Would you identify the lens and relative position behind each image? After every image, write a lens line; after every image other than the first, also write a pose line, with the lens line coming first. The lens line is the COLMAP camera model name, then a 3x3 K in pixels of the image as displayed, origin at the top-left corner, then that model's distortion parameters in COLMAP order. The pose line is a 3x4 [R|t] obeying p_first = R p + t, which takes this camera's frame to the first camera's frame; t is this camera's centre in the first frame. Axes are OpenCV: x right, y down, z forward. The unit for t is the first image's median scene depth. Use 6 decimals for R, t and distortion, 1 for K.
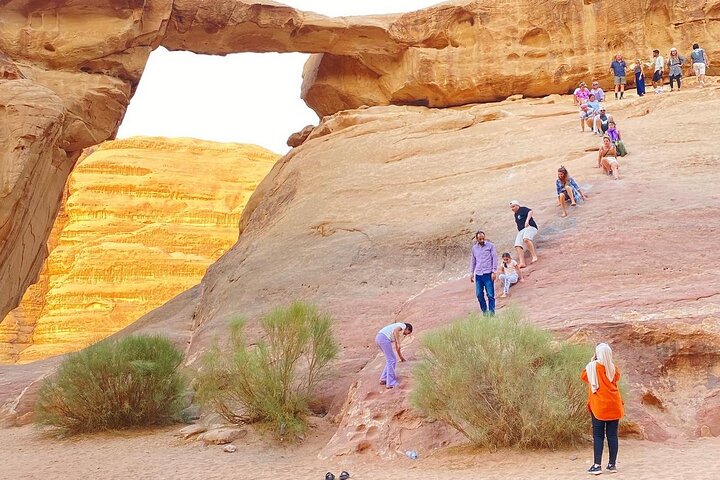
lens RADIAL K [[693.8, 0, 368.7], [0, 693.8, 240.4], [0, 0, 1]] dist [0.161762, -0.331780]
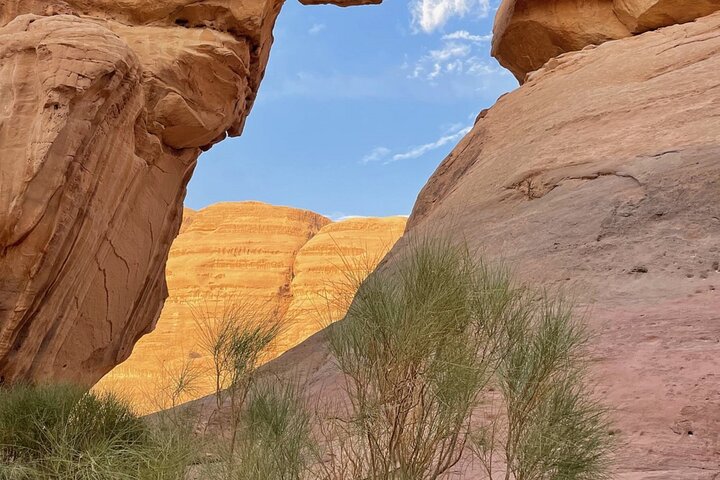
lens RADIAL K [[693.8, 0, 368.7], [0, 693.8, 240.4], [0, 0, 1]] dist [0.161762, -0.331780]
pose [[0.954382, -0.059177, -0.292666, -0.025935], [0.027135, 0.993297, -0.112359, 0.061877], [0.297353, 0.099292, 0.949590, 0.404514]]
